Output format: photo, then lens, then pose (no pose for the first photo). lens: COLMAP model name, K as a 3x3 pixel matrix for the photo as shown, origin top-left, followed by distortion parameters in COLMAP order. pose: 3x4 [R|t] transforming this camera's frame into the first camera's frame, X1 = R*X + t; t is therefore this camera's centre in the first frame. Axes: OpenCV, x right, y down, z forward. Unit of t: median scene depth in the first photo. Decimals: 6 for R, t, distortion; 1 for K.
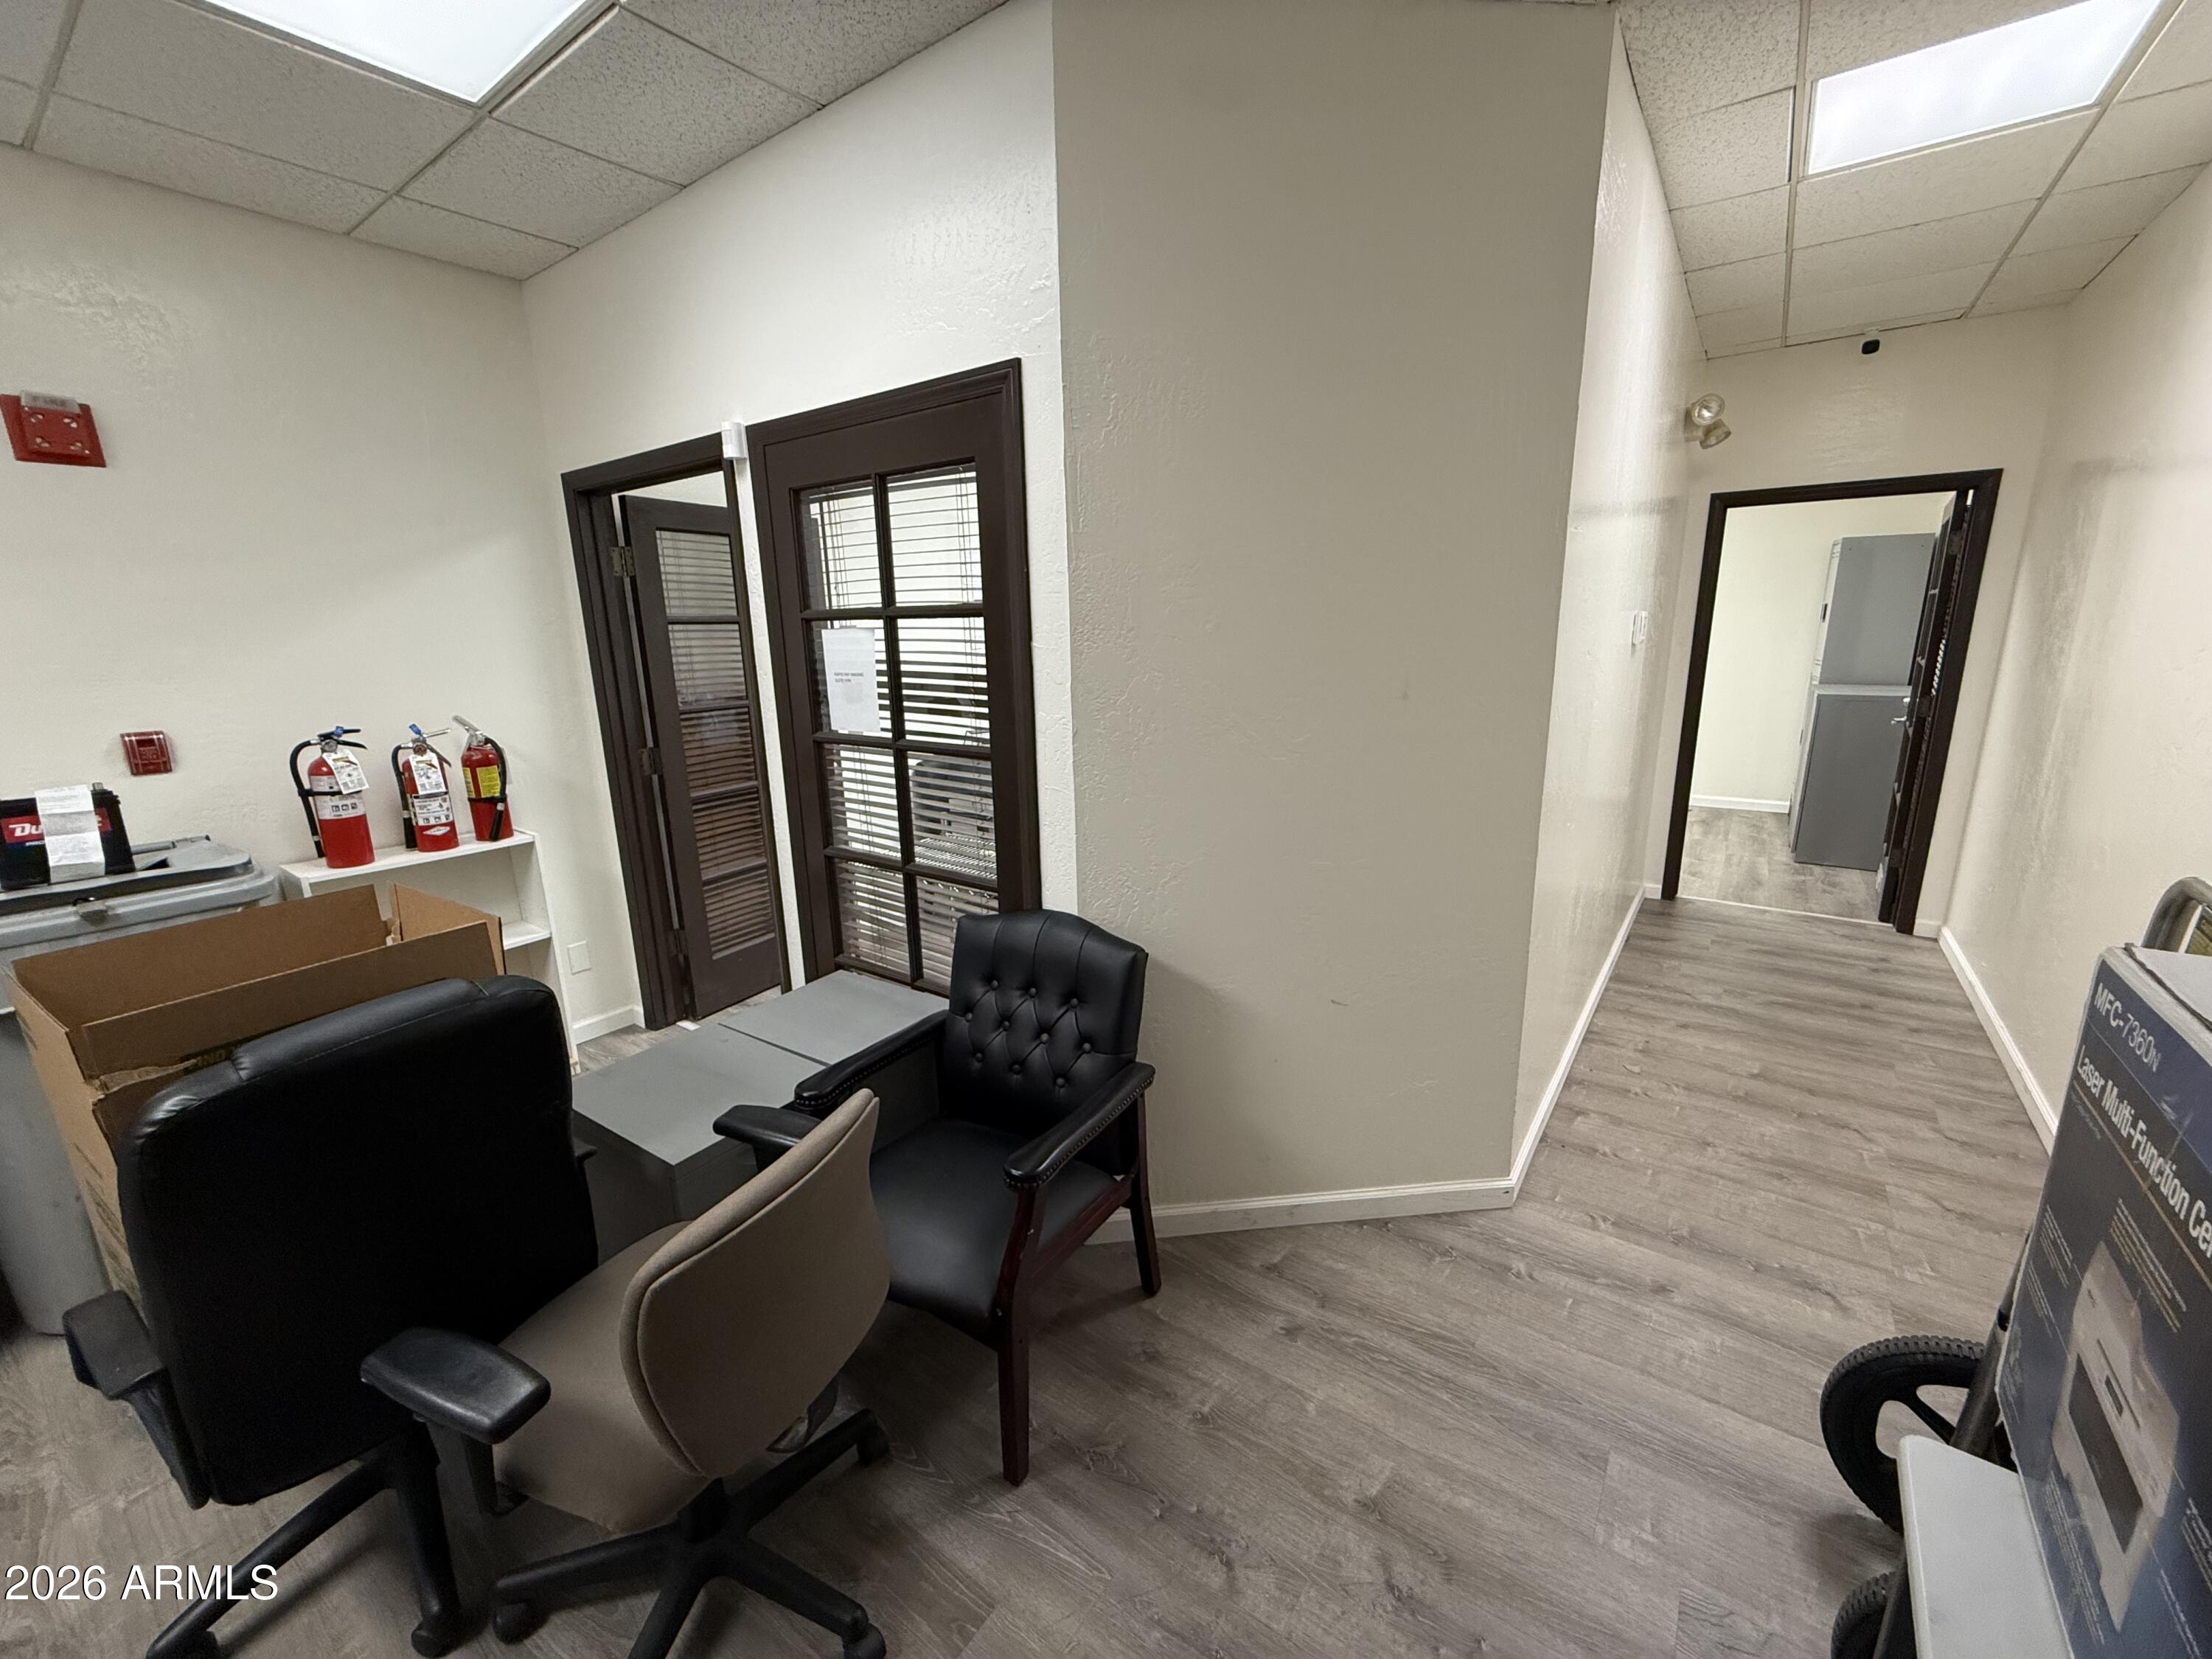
lens RADIAL K [[881.8, 0, 1106.0], [0, 881.8, 829.5], [0, 0, 1]] dist [-0.000120, 0.000009]
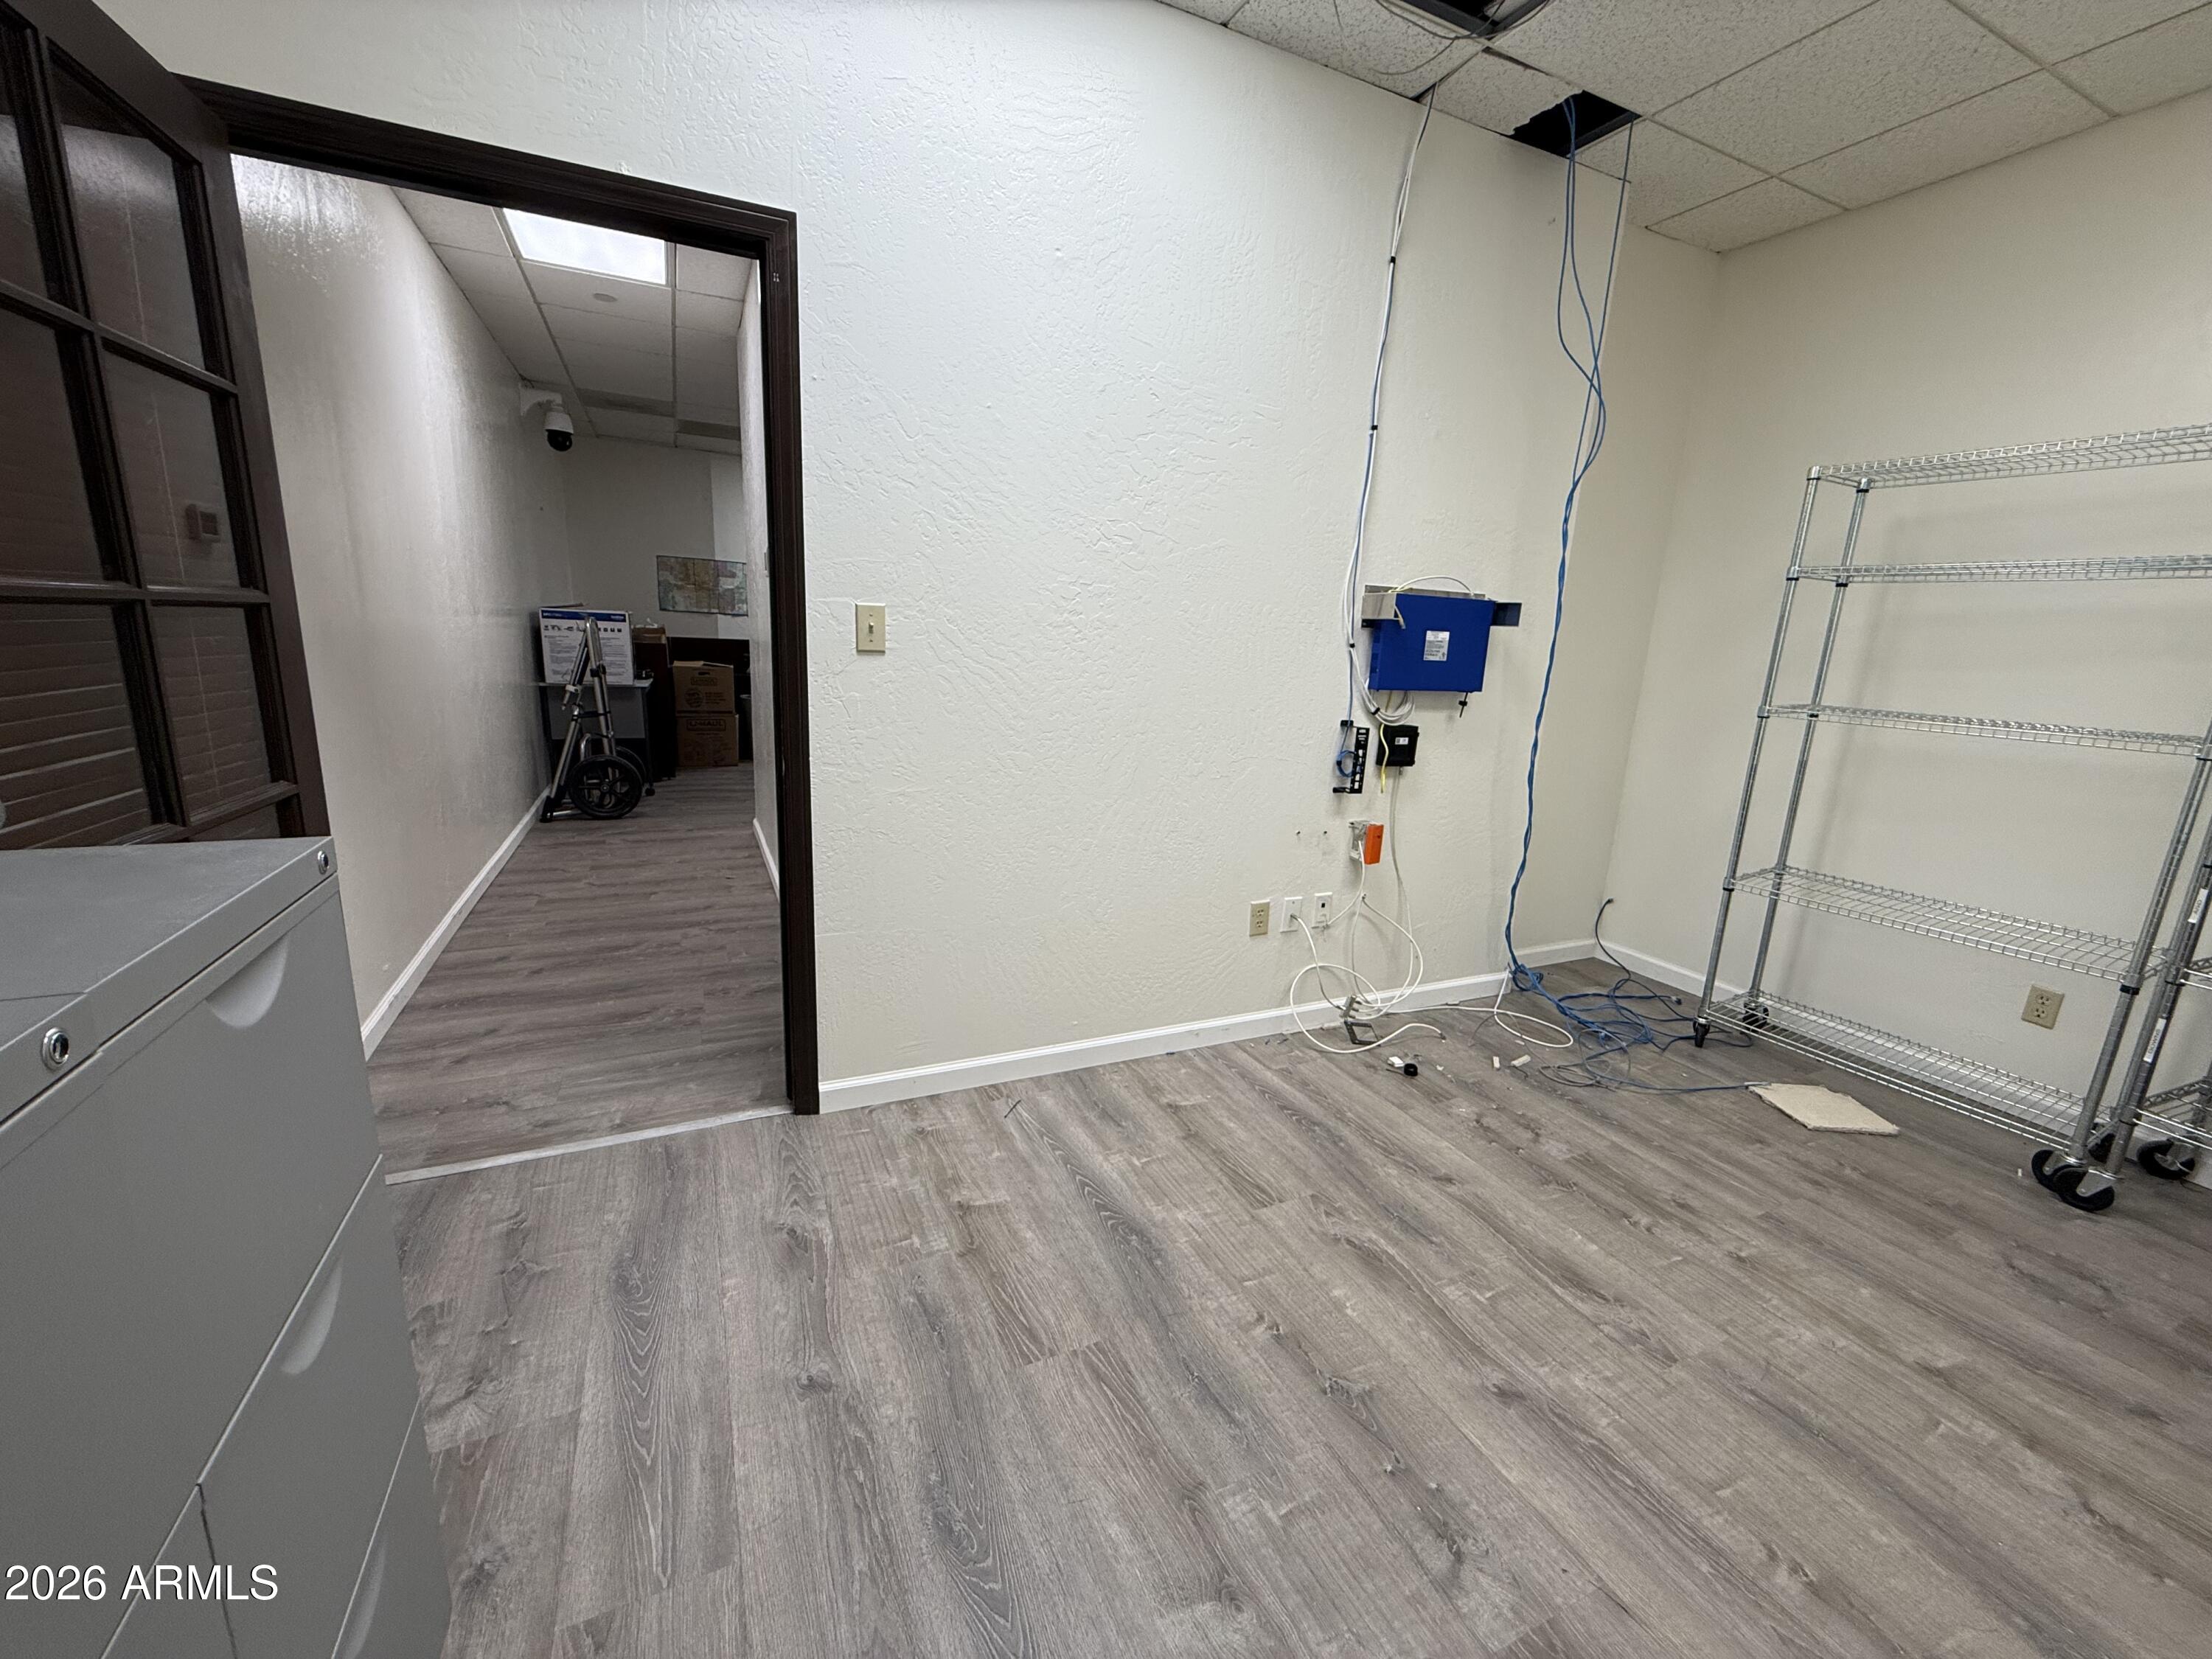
lens RADIAL K [[881.8, 0, 1106.0], [0, 881.8, 829.5], [0, 0, 1]] dist [-0.000120, 0.000009]
pose [[-0.480398, 0.192178, -0.855737, 1.953705], [-0.234979, 0.911826, 0.336688, -0.550733], [0.844987, 0.362825, -0.392881, 2.640766]]
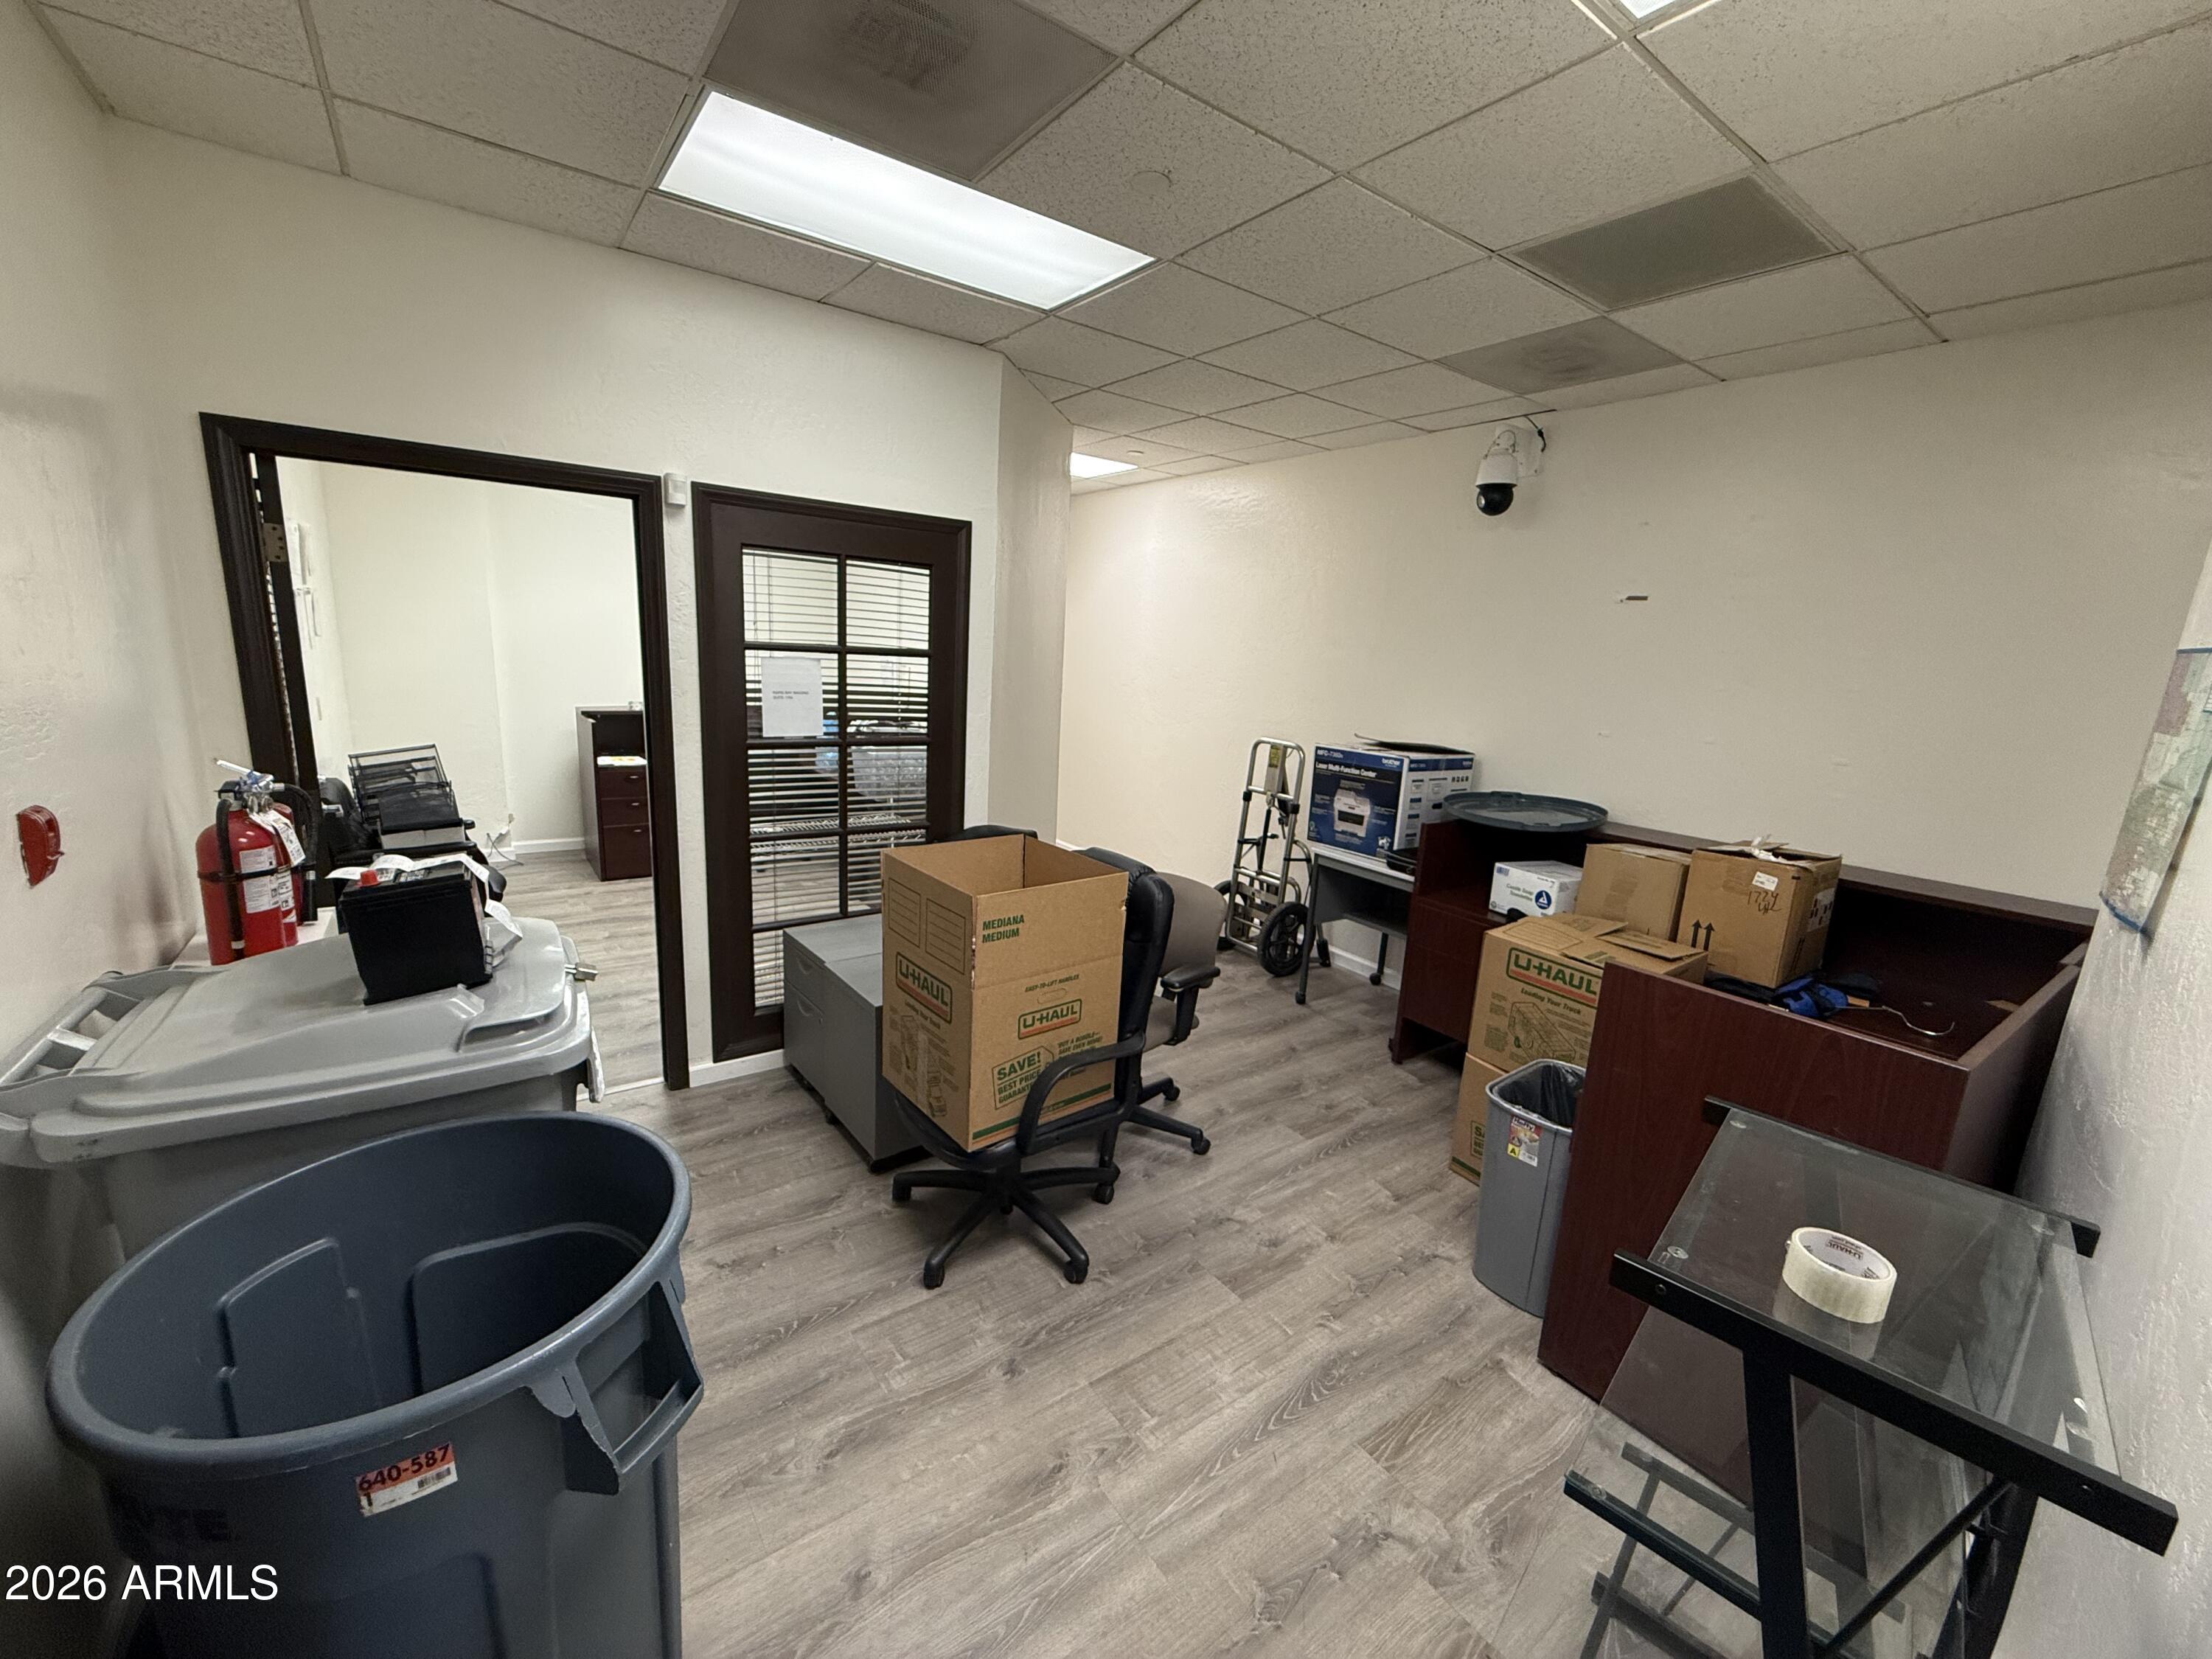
lens RADIAL K [[881.8, 0, 1106.0], [0, 881.8, 829.5], [0, 0, 1]] dist [-0.000120, 0.000009]
pose [[0.308260, -0.155877, 0.938444, -1.432711], [0.153302, 0.981731, 0.112711, -0.054539], [-0.938868, 0.109121, 0.326525, 0.164579]]
